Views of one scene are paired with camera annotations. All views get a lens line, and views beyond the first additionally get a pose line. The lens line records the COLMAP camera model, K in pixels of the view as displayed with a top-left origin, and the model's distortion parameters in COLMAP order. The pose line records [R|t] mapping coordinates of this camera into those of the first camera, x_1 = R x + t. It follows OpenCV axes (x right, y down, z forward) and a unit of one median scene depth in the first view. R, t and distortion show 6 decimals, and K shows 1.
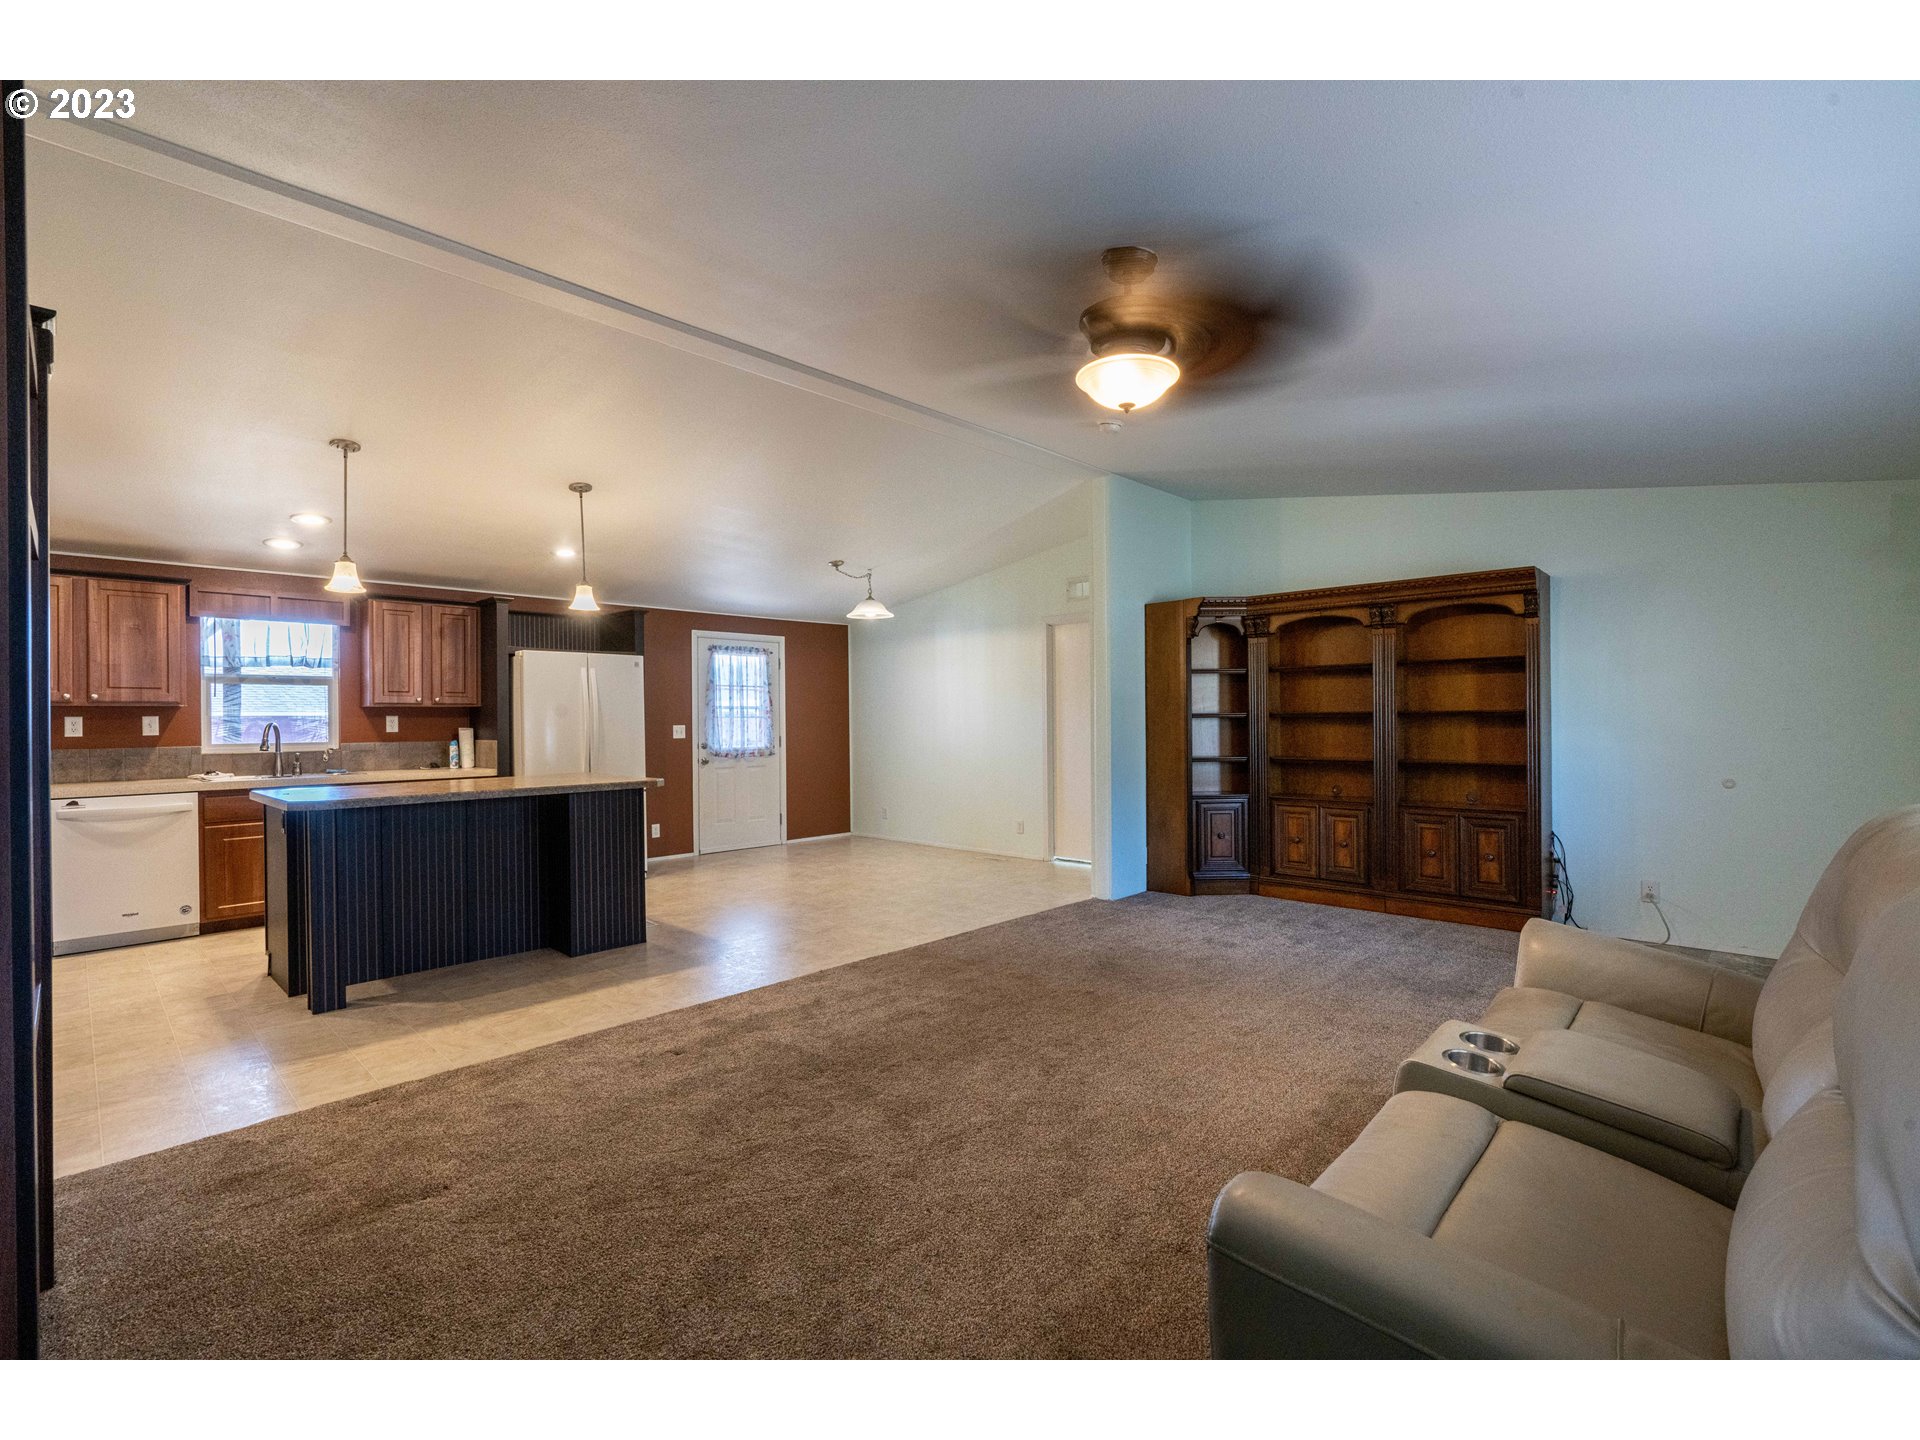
lens RADIAL K [[869.3, 0, 962.6], [0, 869.3, 720.1], [0, 0, 1]] dist [-0.012976, 0.005682]
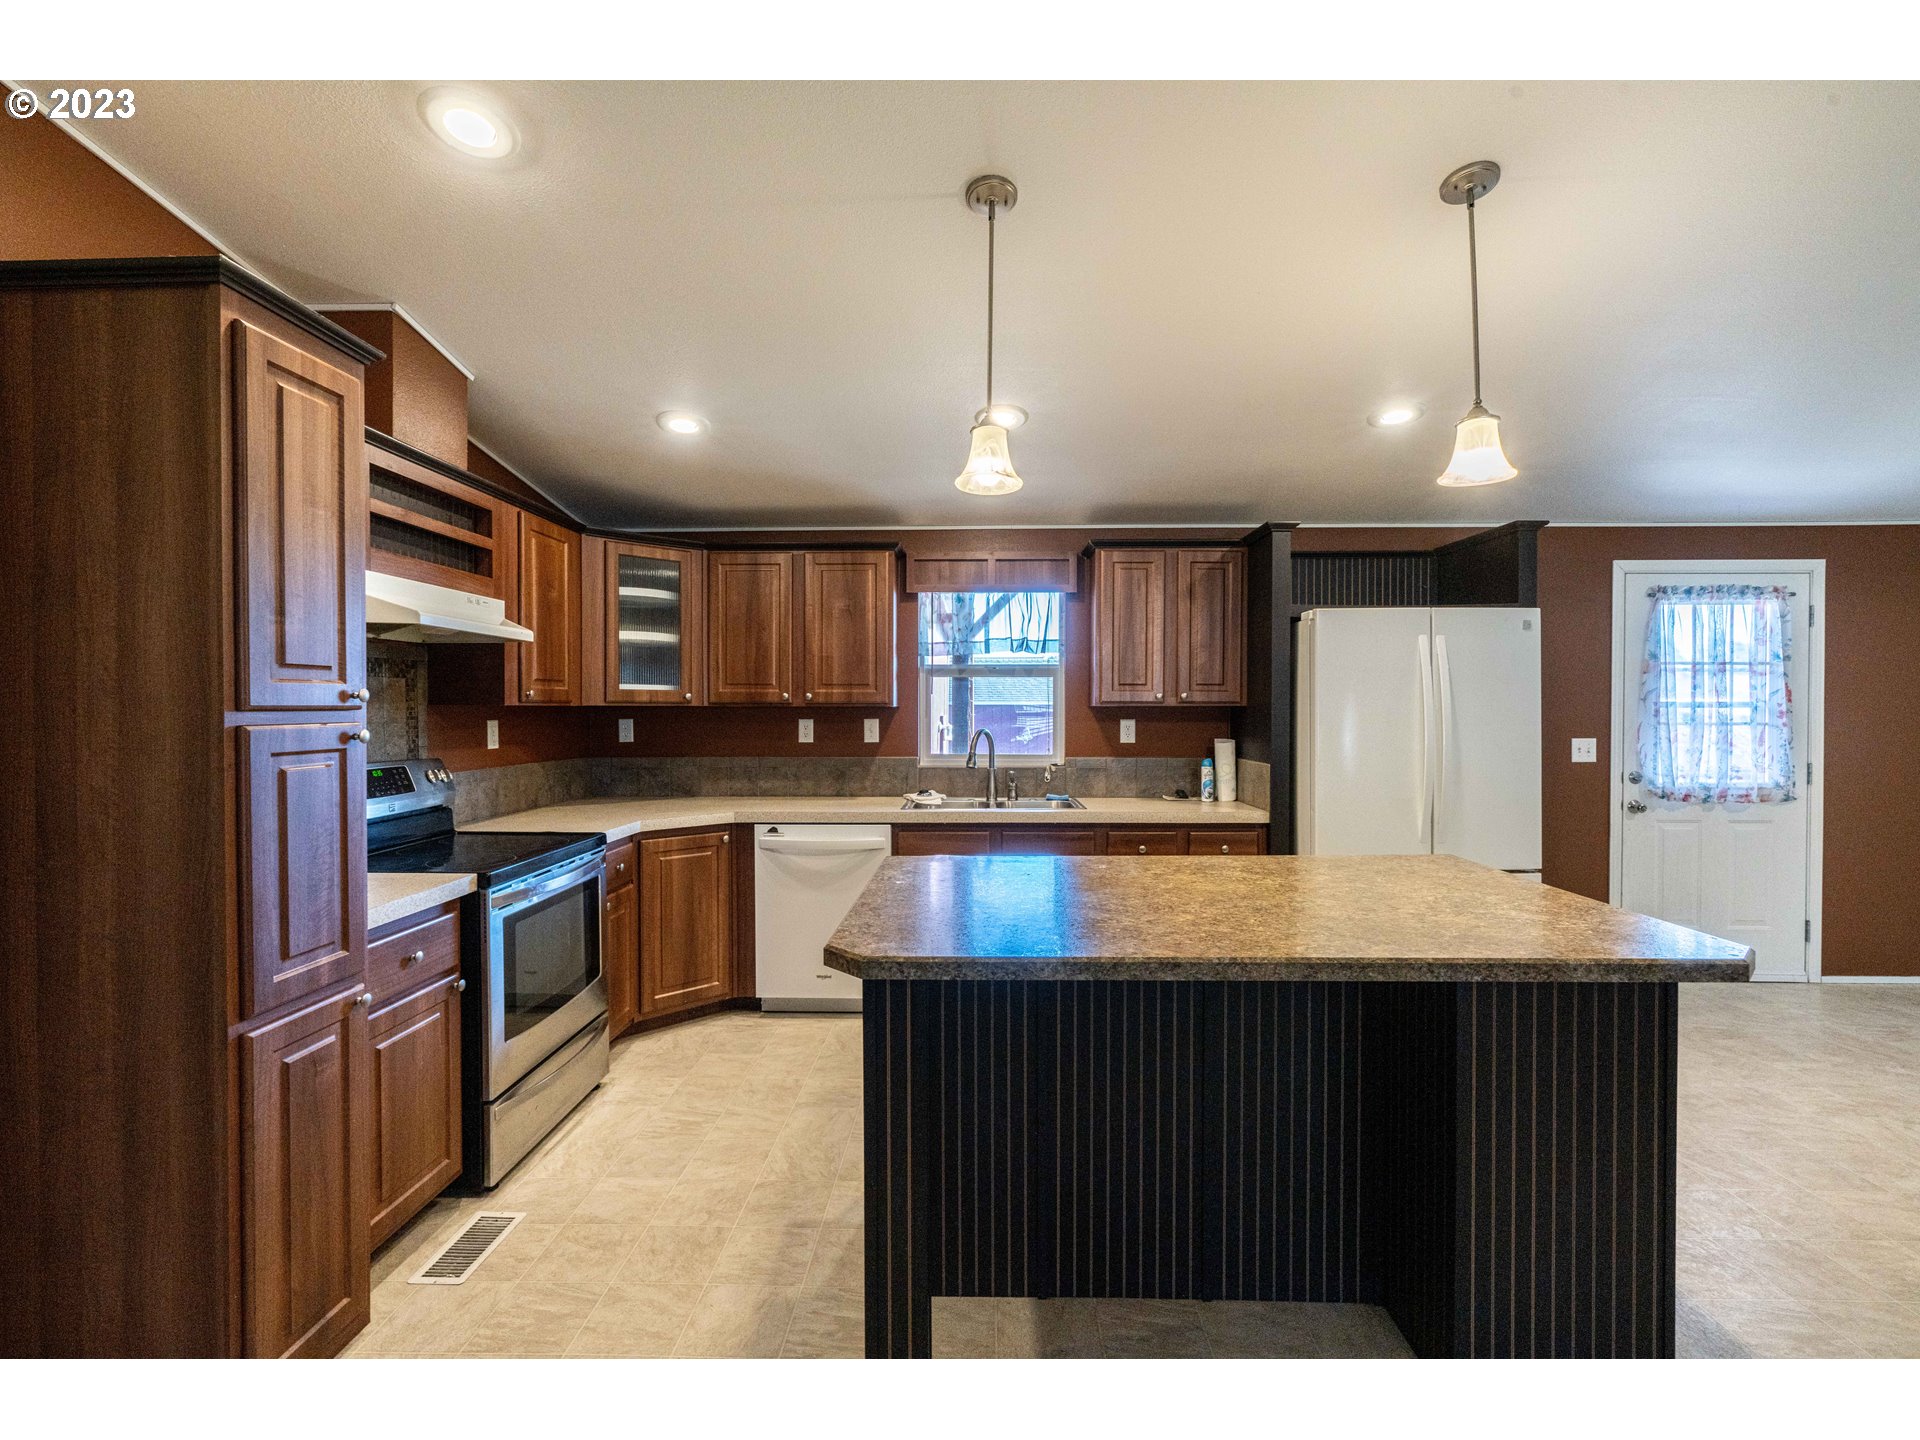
lens RADIAL K [[861.3, 0, 956.6], [0, 861.3, 719.4], [0, 0, 1]] dist [-0.014534, 0.005916]
pose [[0.666587, 0.017986, -0.745210, -0.251348], [-0.006562, 0.999812, 0.018261, -0.017398], [0.745398, -0.007282, 0.666580, 0.464226]]
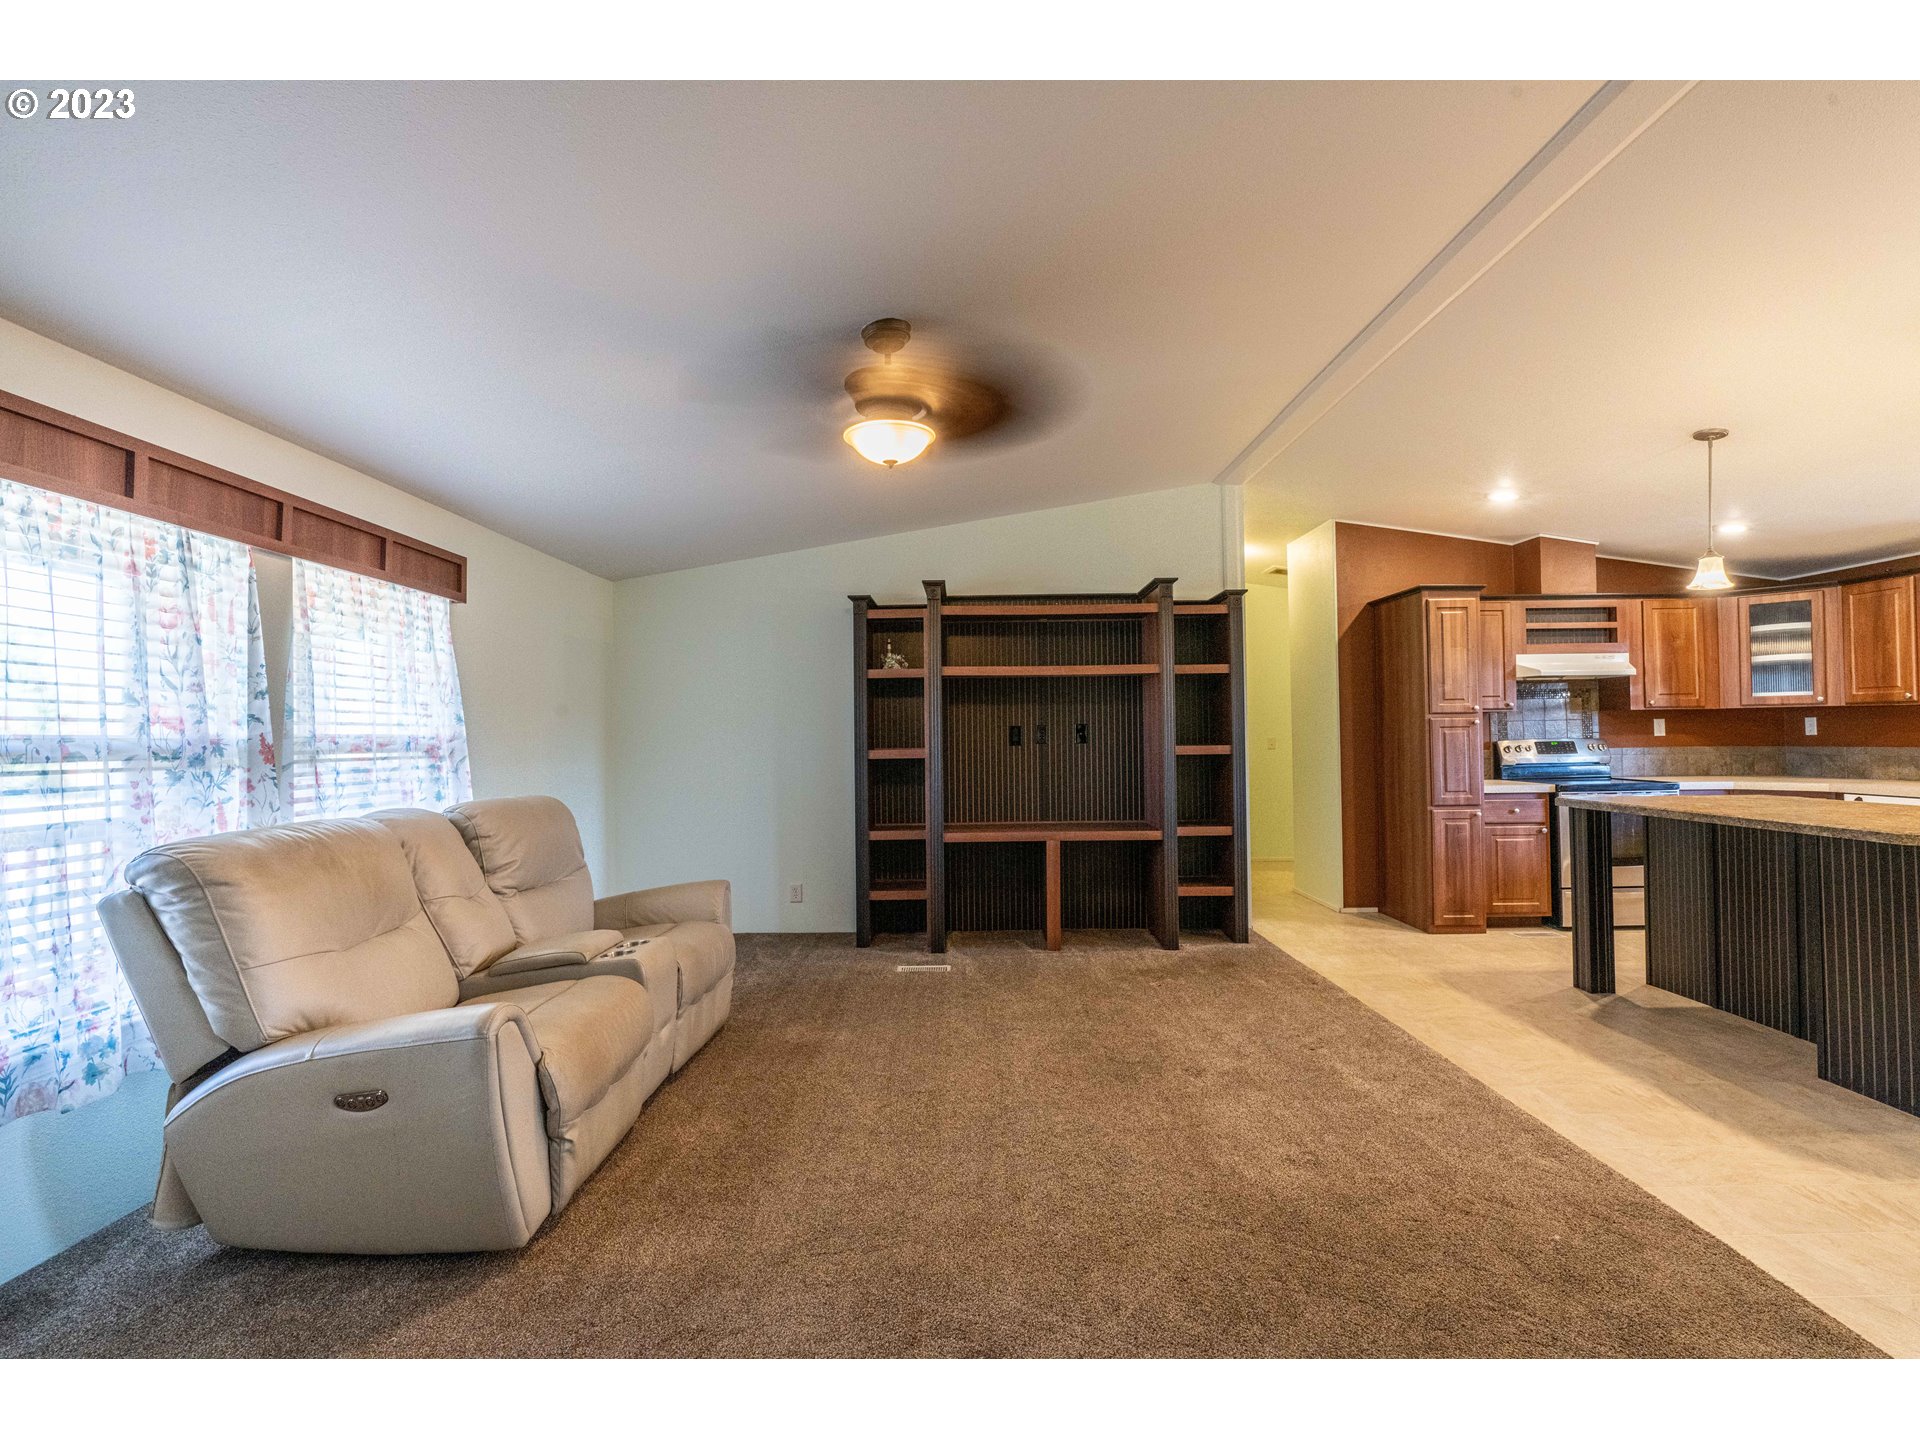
lens RADIAL K [[861.3, 0, 956.6], [0, 861.3, 719.4], [0, 0, 1]] dist [-0.014534, 0.005916]
pose [[-0.728949, 0.006211, -0.684540, 0.375545], [0.018559, 0.999771, -0.010691, -0.007666], [0.684317, -0.020498, -0.728897, 0.788326]]
